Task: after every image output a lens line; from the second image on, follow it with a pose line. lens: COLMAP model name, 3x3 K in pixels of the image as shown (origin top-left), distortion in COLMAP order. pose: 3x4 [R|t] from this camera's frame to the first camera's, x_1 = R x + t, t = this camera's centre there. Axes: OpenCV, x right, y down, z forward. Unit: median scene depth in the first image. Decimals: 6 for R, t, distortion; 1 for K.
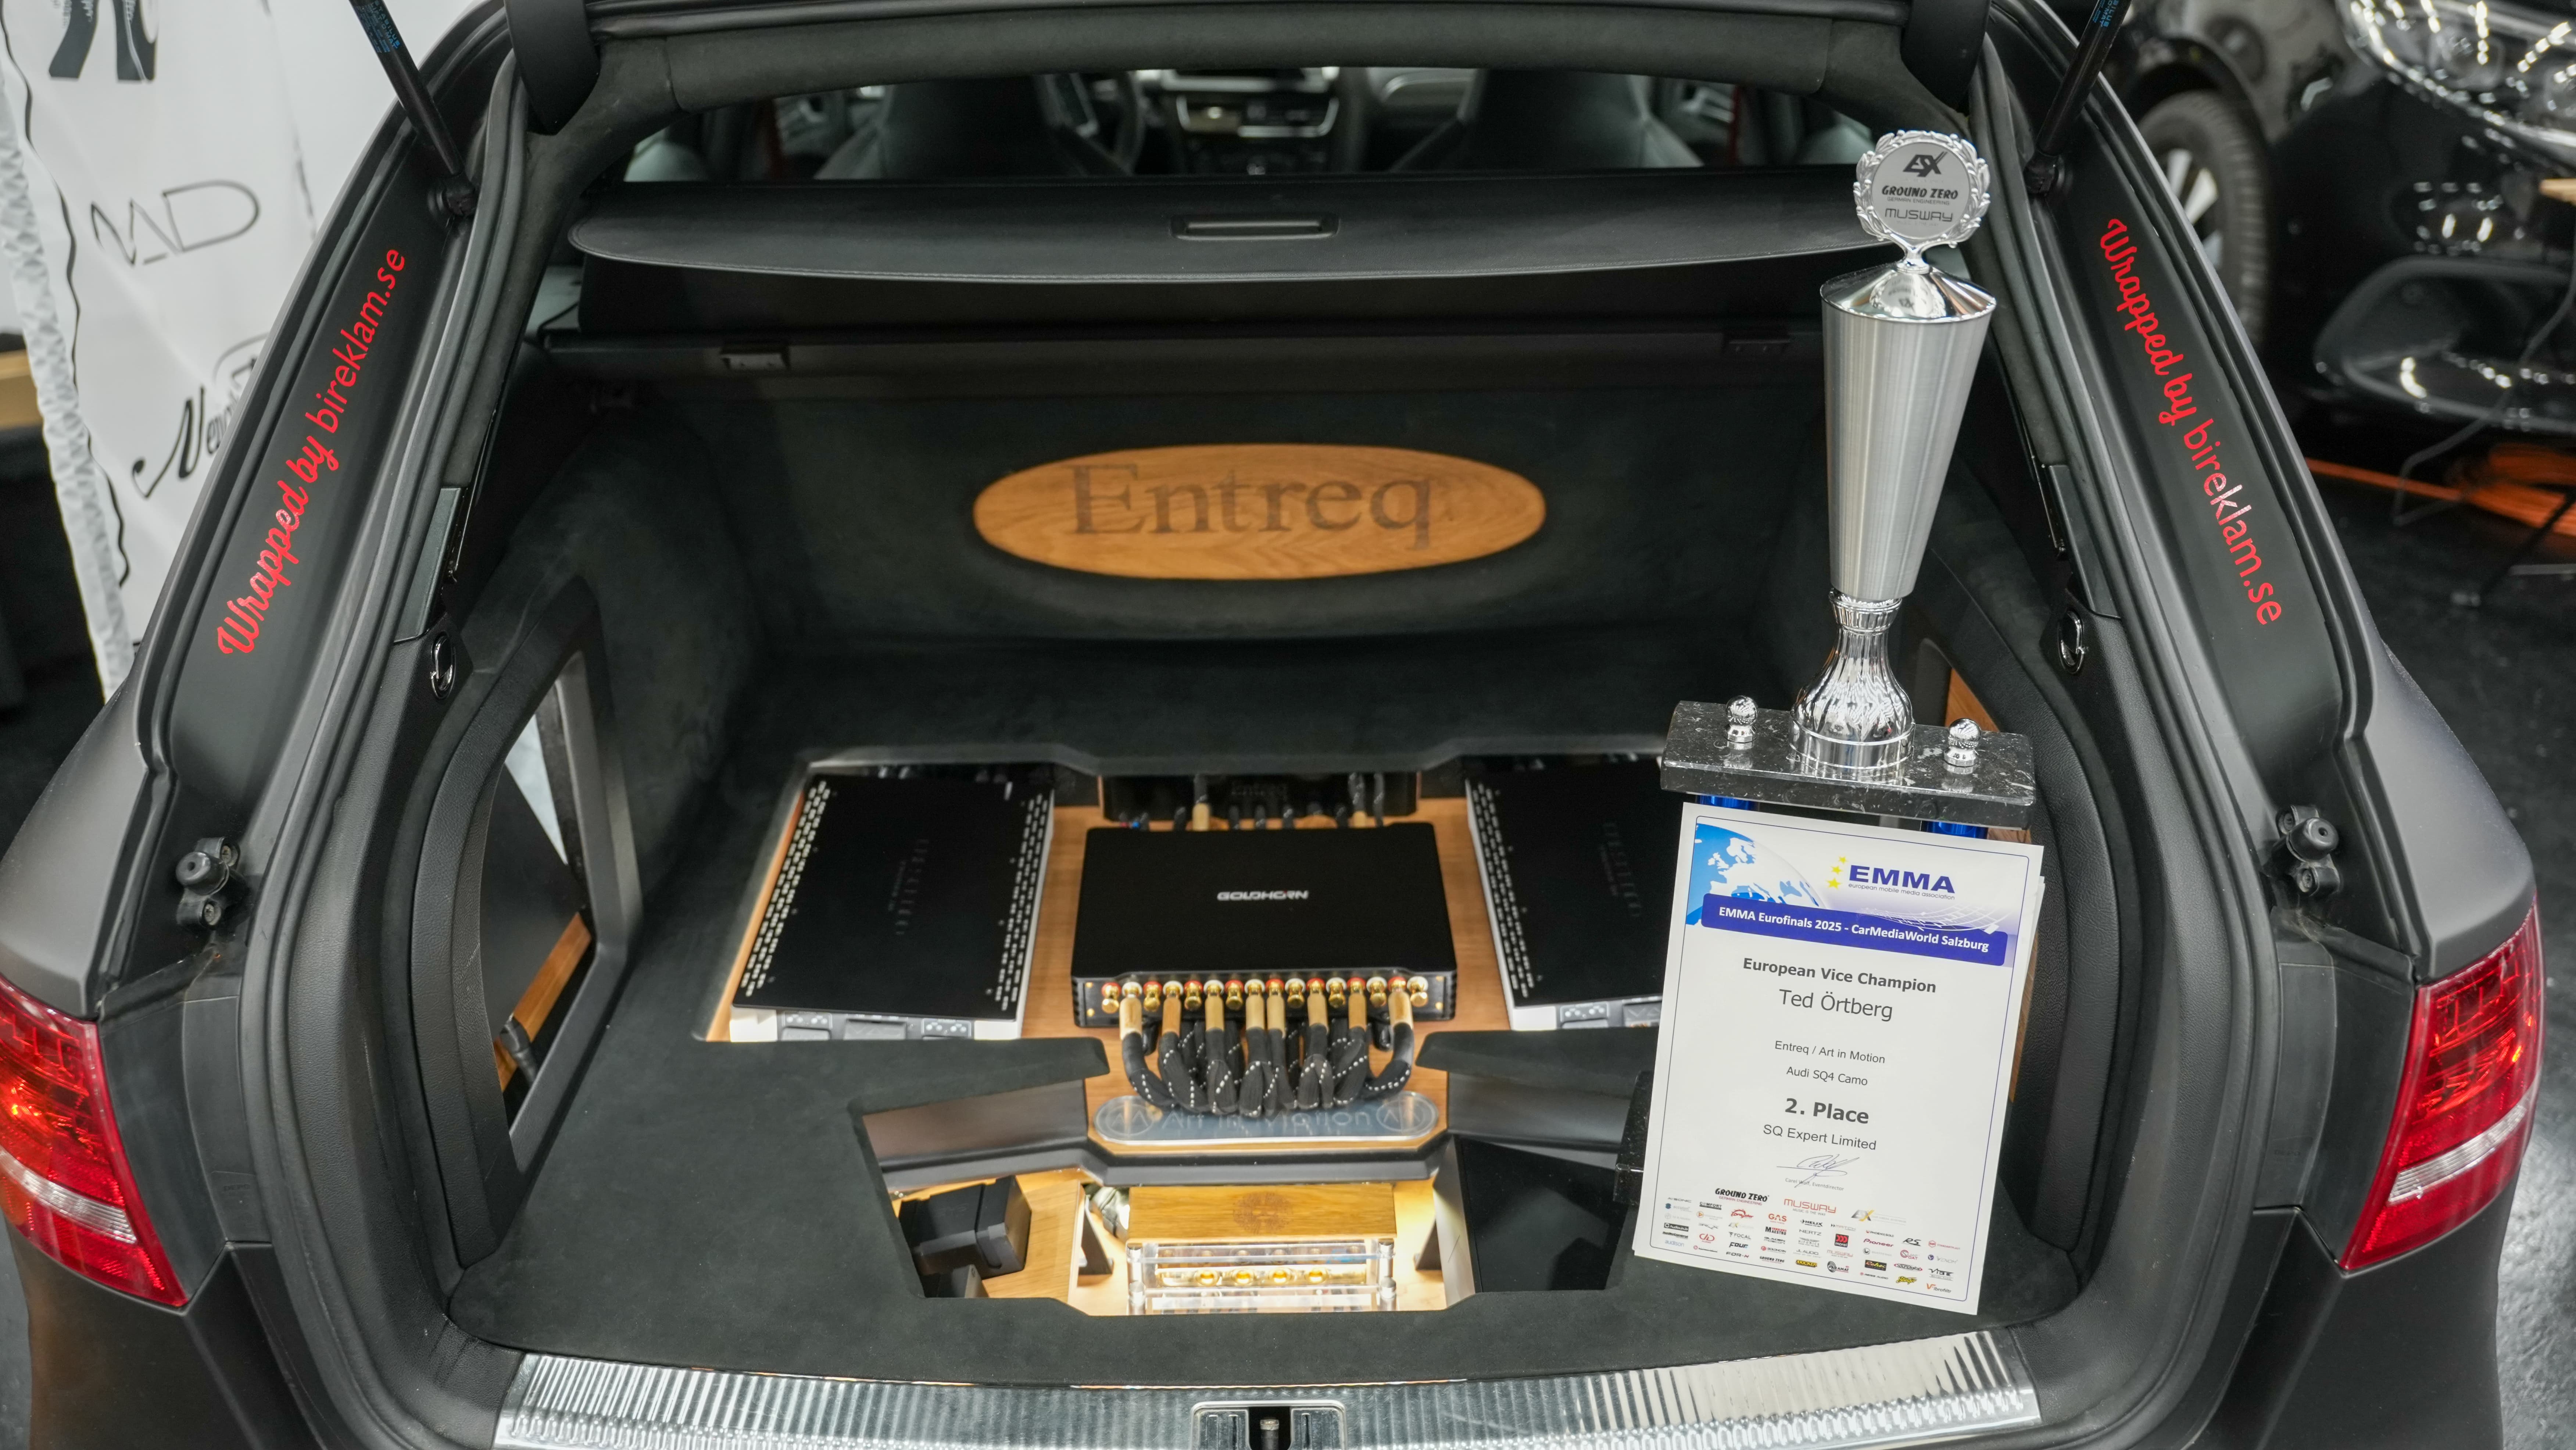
lens RADIAL K [[2592.6, 0, 1278.3], [0, 2592.6, 875.7], [0, 0, 1]] dist [-0.015090, -0.003868]
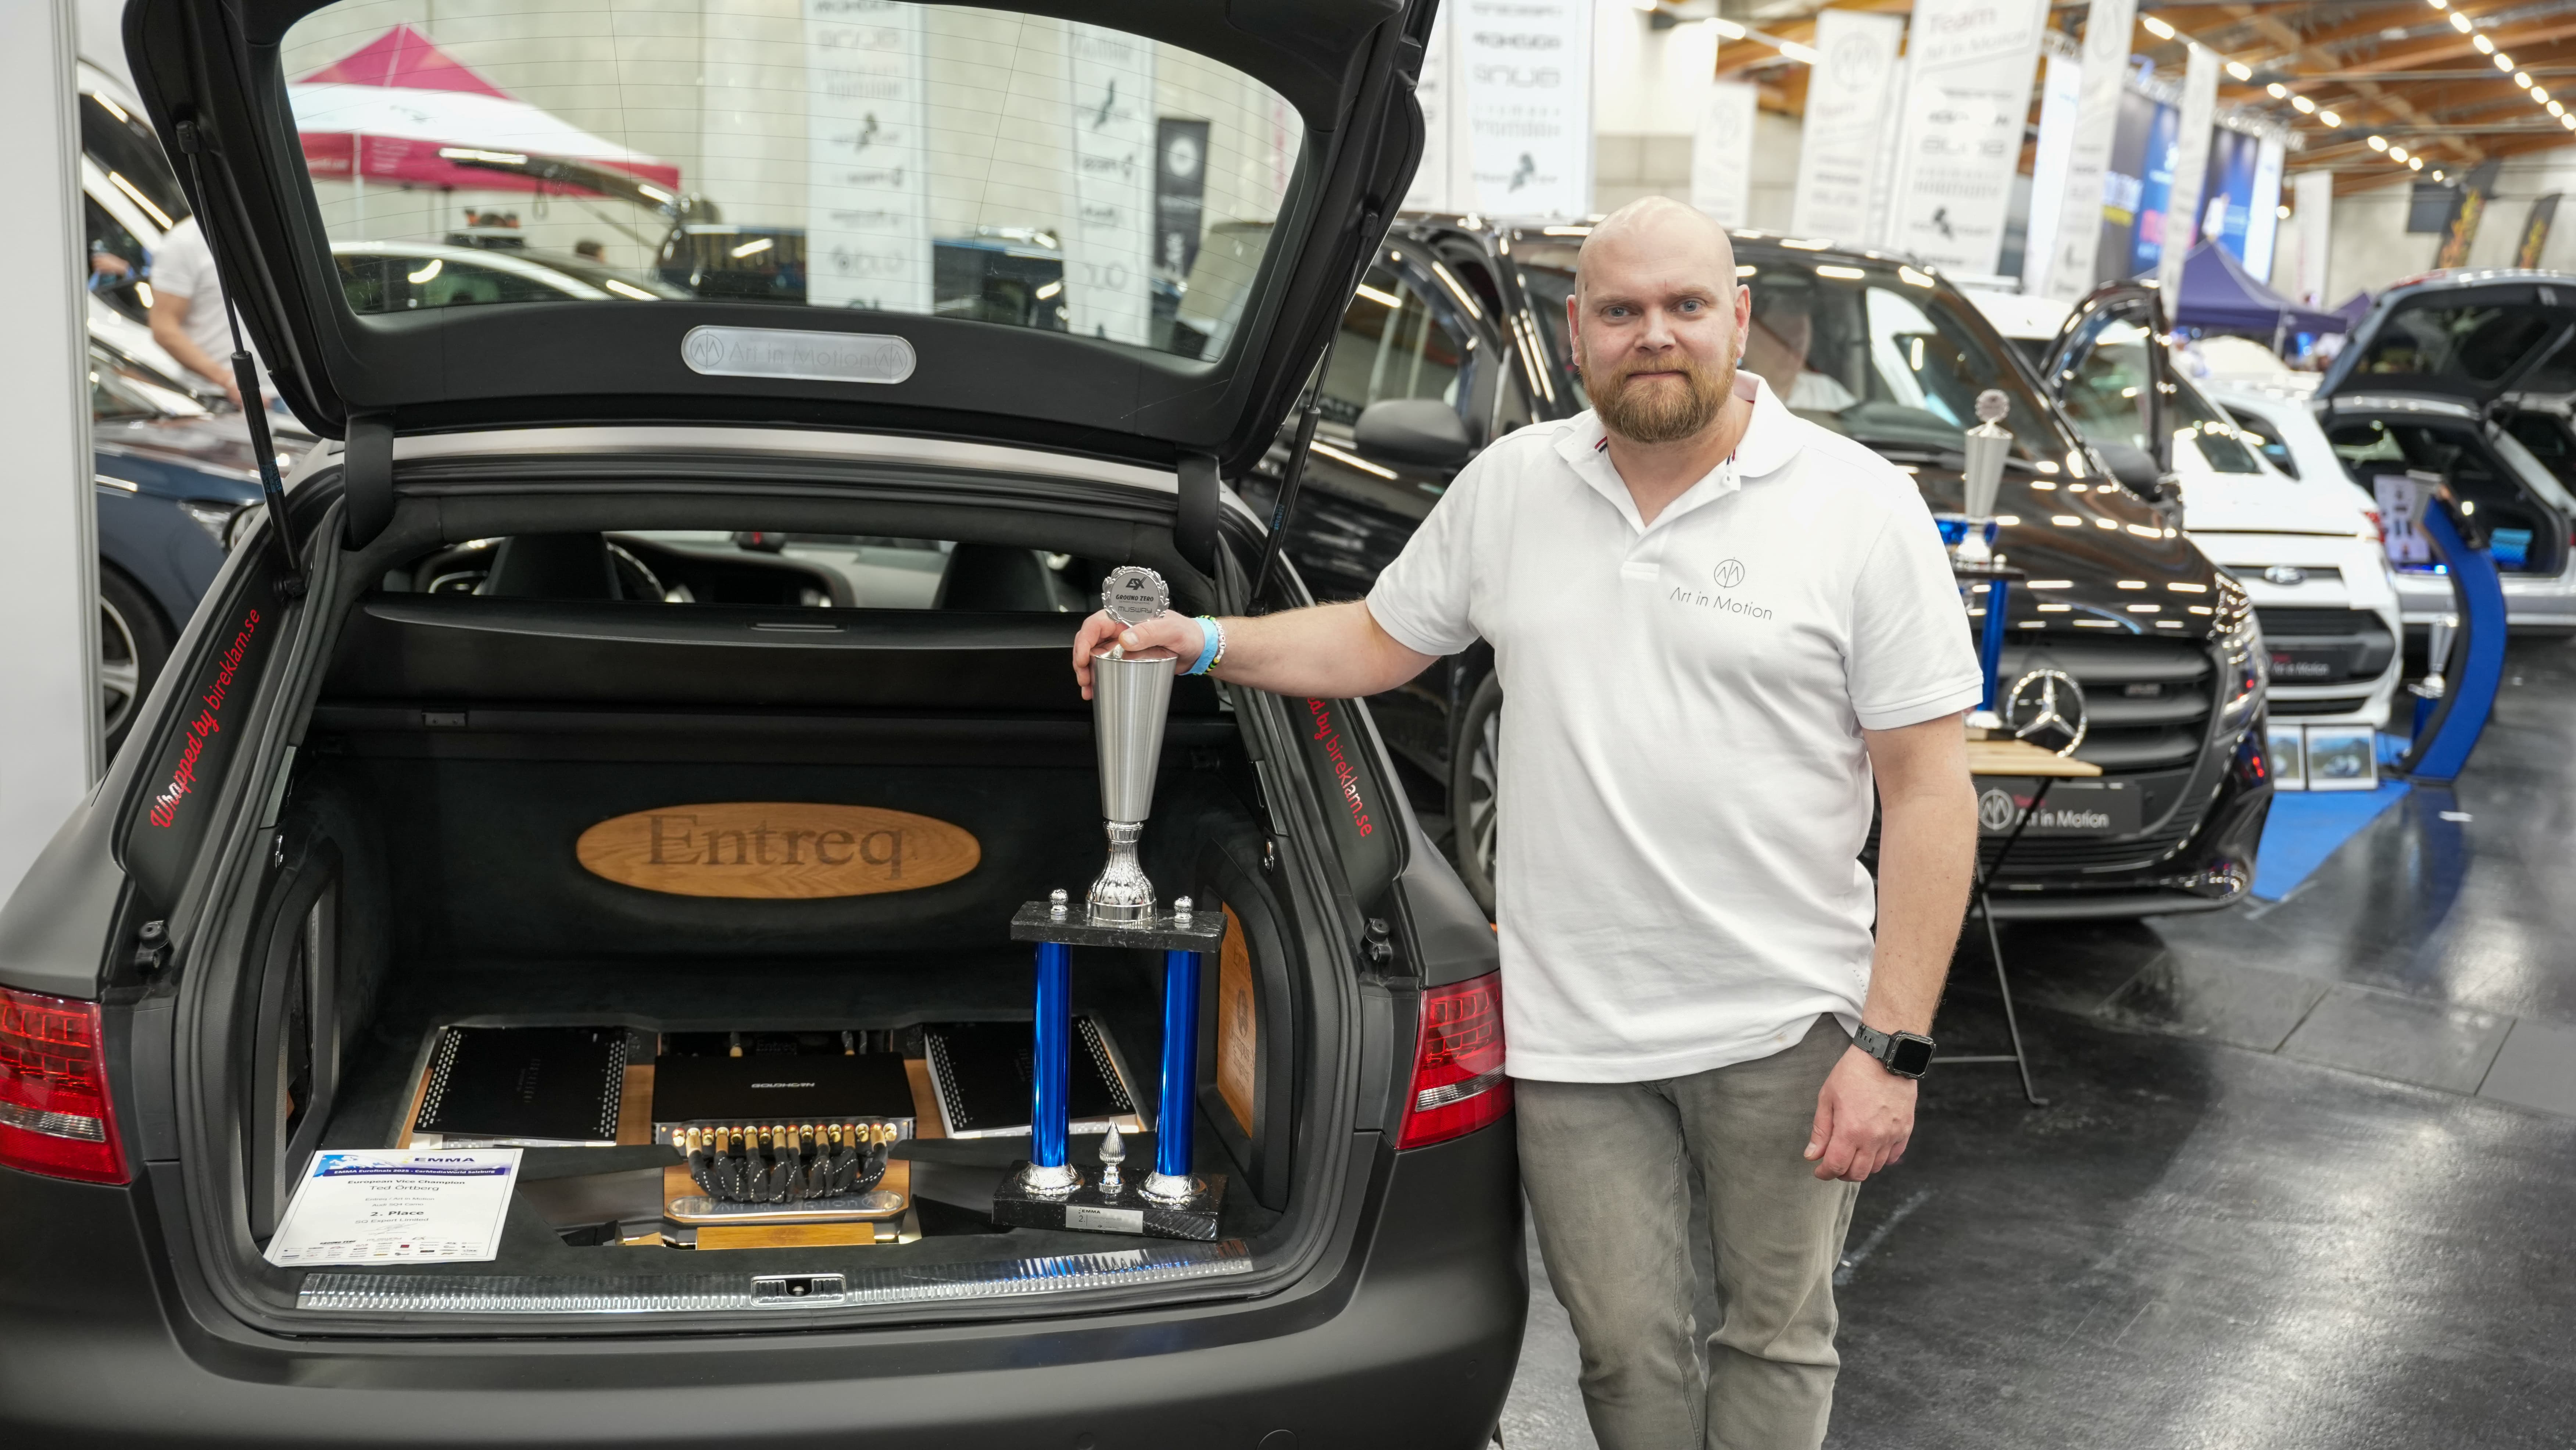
lens RADIAL K [[2321.0, 0, 1288.0], [0, 2321.0, 725.0], [0, 0, 1]] dist [0.065162, 0.124079]
pose [[0.975476, 0.023398, 0.218857, -0.022723], [0.035118, 0.965051, -0.259699, 0.176566], [-0.217285, 0.261016, 0.940563, -0.388817]]
